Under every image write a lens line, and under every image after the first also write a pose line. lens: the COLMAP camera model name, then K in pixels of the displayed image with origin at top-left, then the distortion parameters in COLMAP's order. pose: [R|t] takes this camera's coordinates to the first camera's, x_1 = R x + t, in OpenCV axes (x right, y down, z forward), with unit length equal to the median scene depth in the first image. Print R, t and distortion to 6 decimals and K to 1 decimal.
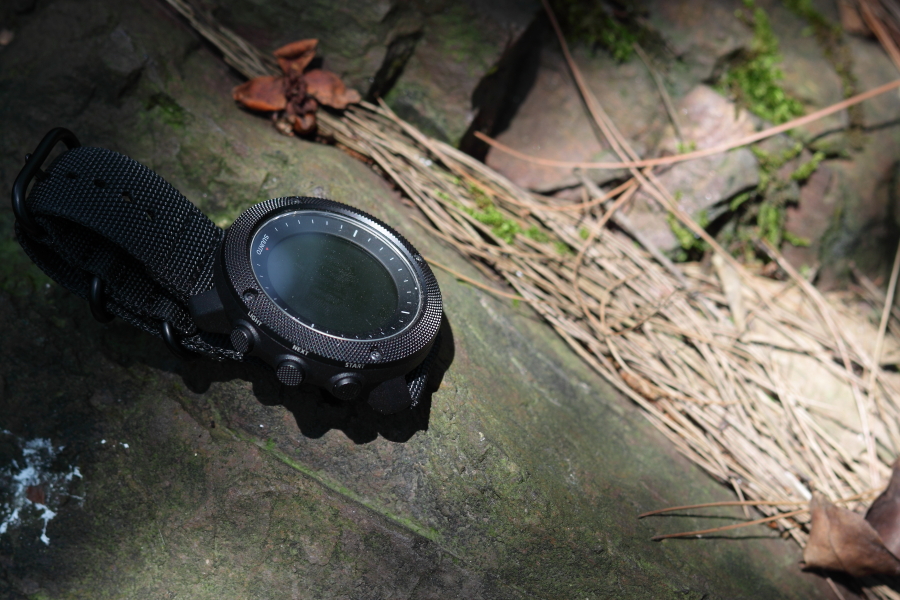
lens RADIAL K [[3647.8, 0, 451.6], [0, 3647.8, 296.7], [0, 0, 1]] dist [0.319566, 0.000000]
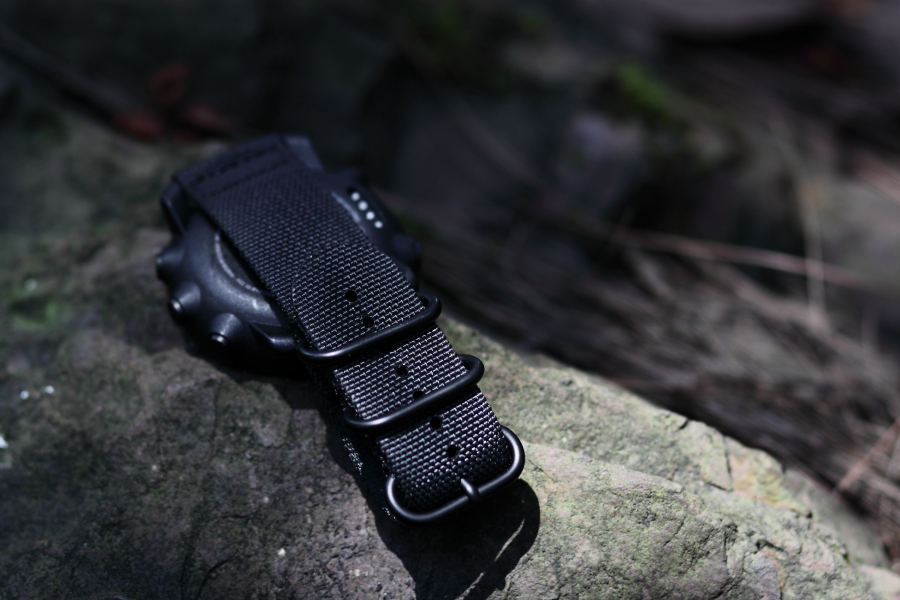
lens RADIAL K [[3647.8, 0, 448.8], [0, 3647.8, 300.7], [0, 0, 1]] dist [0.319566, 0.000000]
pose [[0.985191, -0.137578, 0.102328, -0.082184], [0.167741, 0.897002, -0.408963, 0.425505], [-0.035524, 0.420072, 0.906795, 0.139506]]
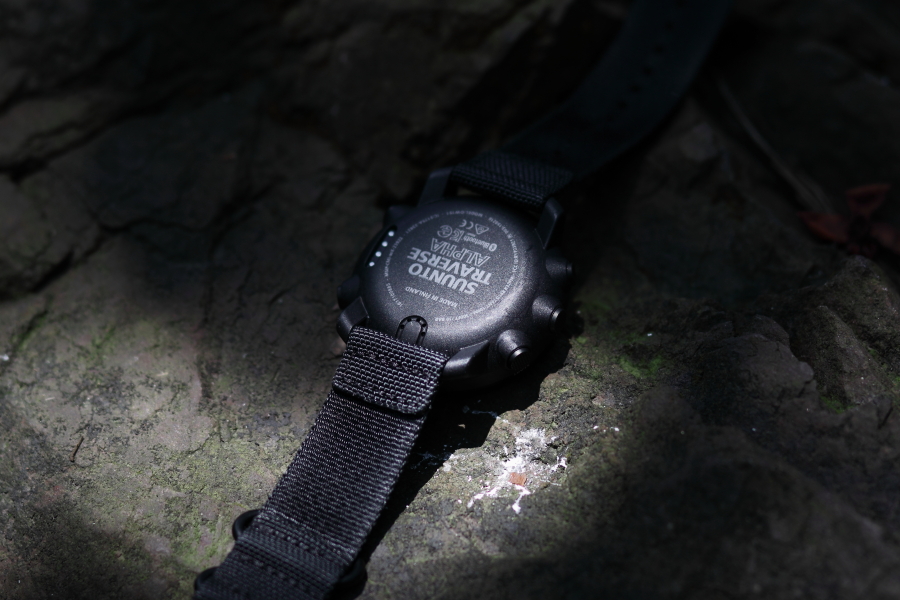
lens RADIAL K [[3647.8, 0, 445.8], [0, 3647.8, 302.7], [0, 0, 1]] dist [0.319566, 0.000000]
pose [[0.958027, 0.160215, -0.237730, 0.098313], [-0.251358, 0.868206, -0.427828, 0.452814], [0.137854, 0.469626, 0.872036, 0.112875]]
